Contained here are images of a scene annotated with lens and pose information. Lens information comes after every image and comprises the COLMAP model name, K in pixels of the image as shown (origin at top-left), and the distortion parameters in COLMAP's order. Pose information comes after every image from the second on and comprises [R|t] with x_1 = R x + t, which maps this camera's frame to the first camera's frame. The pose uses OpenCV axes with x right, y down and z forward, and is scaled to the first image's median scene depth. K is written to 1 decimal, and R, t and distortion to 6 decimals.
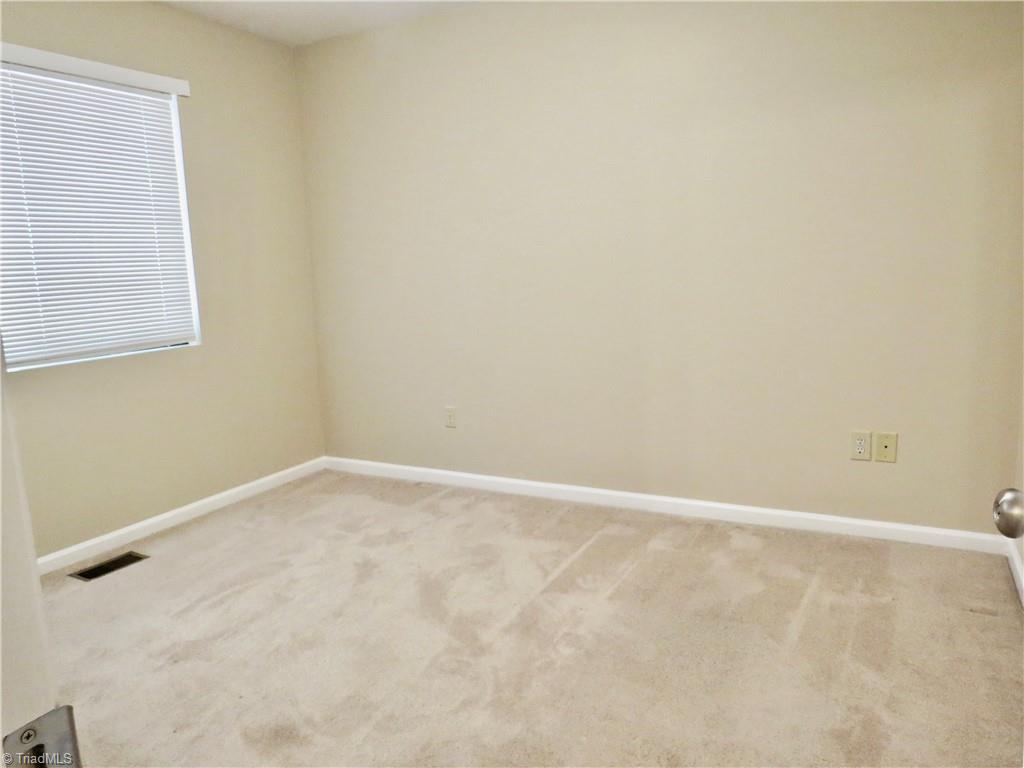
lens RADIAL K [[727.5, 0, 510.6], [0, 727.5, 386.7], [0, 0, 1]] dist [-0.010834, -0.001775]
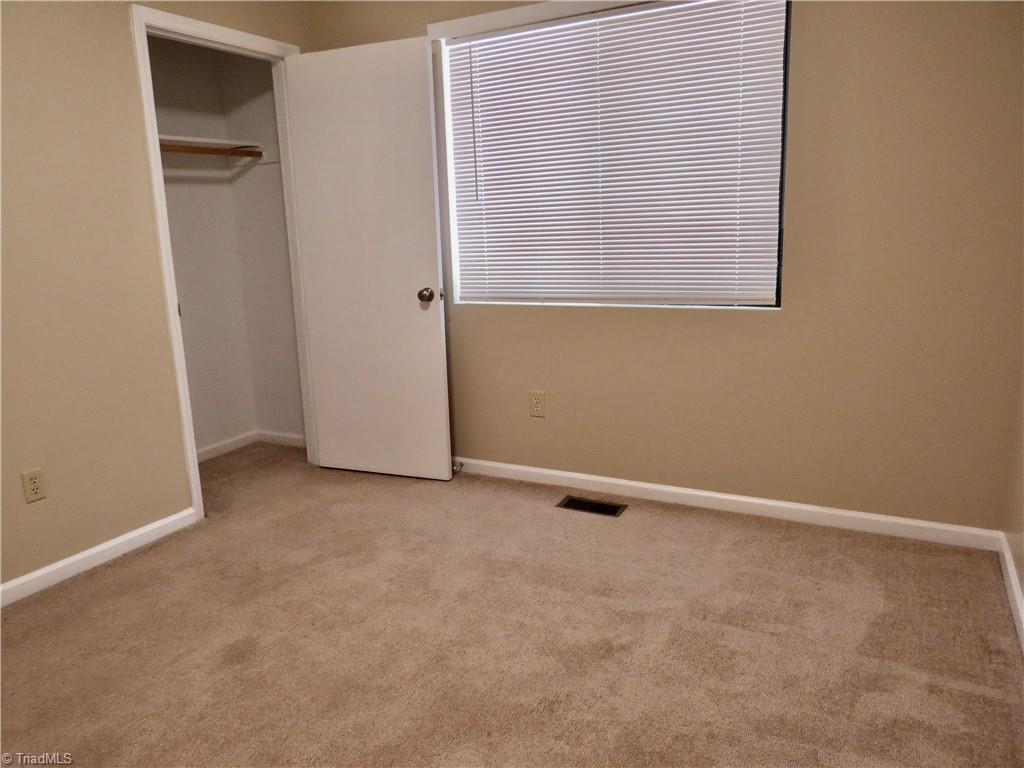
lens RADIAL K [[727.5, 0, 511.0], [0, 727.5, 378.9], [0, 0, 1]] dist [-0.010834, -0.001775]
pose [[-0.018916, 0.233624, -0.972143, 0.396339], [-0.129918, 0.963499, 0.234075, -0.148111], [0.991344, 0.130727, 0.012127, 0.810913]]
